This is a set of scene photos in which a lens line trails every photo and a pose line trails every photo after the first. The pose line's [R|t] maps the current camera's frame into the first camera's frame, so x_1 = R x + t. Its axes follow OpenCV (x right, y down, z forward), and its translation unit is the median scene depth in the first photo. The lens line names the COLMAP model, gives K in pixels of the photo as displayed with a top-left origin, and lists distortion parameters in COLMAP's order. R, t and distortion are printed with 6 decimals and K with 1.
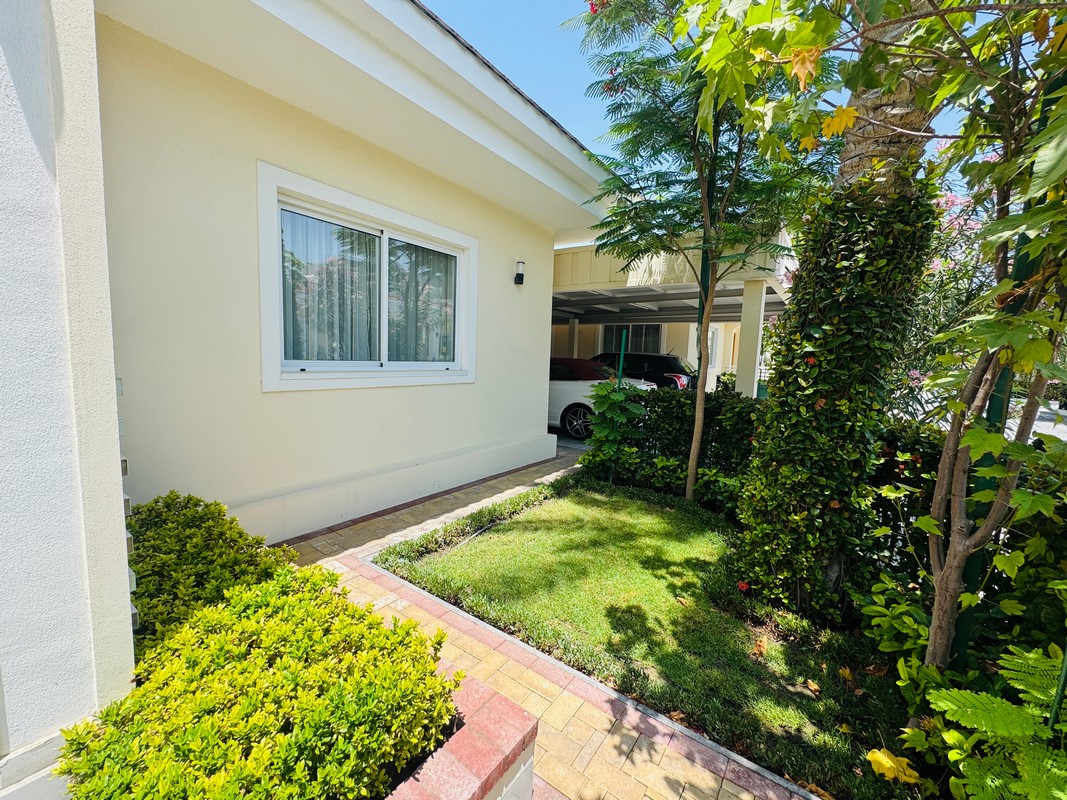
lens RADIAL K [[424.6, 0, 526.9], [0, 424.6, 394.9], [0, 0, 1]] dist [0.001702, 0.001529]
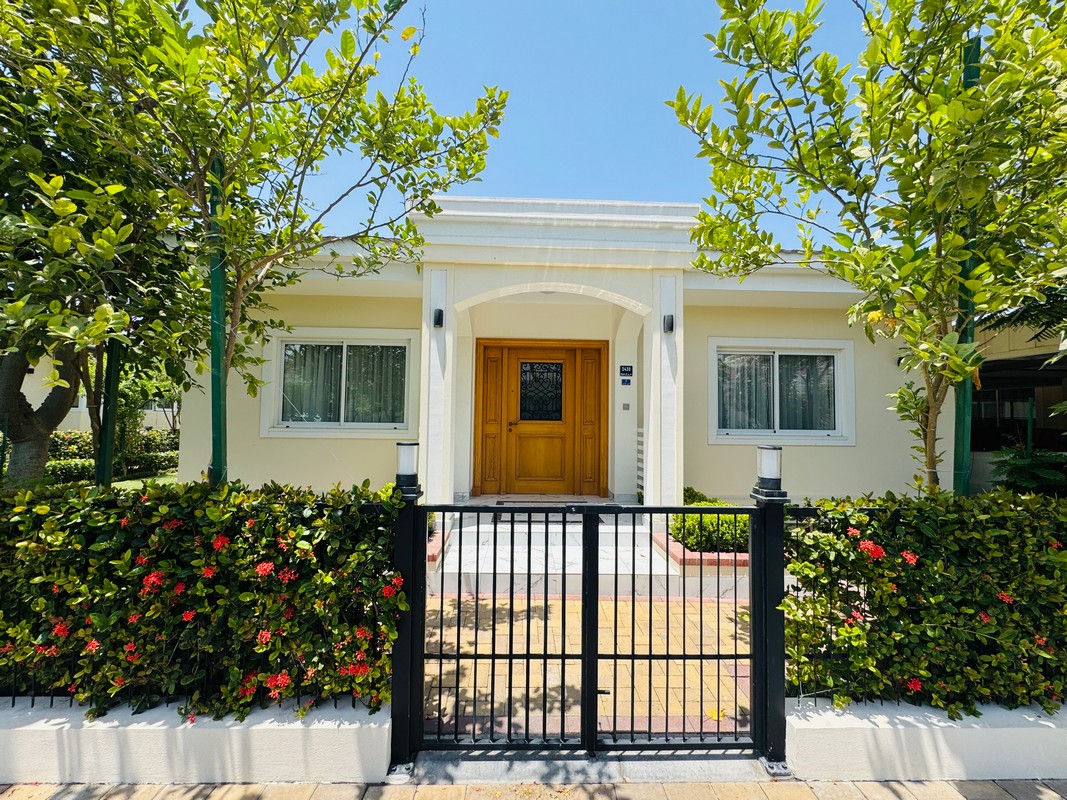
lens RADIAL K [[424.6, 0, 527.9], [0, 424.6, 399.1], [0, 0, 1]] dist [0.001702, 0.001529]
pose [[0.609330, -0.054694, -0.791028, 0.328457], [-0.065768, 0.990694, -0.119161, 0.054295], [0.790185, 0.124633, 0.600062, -0.645440]]
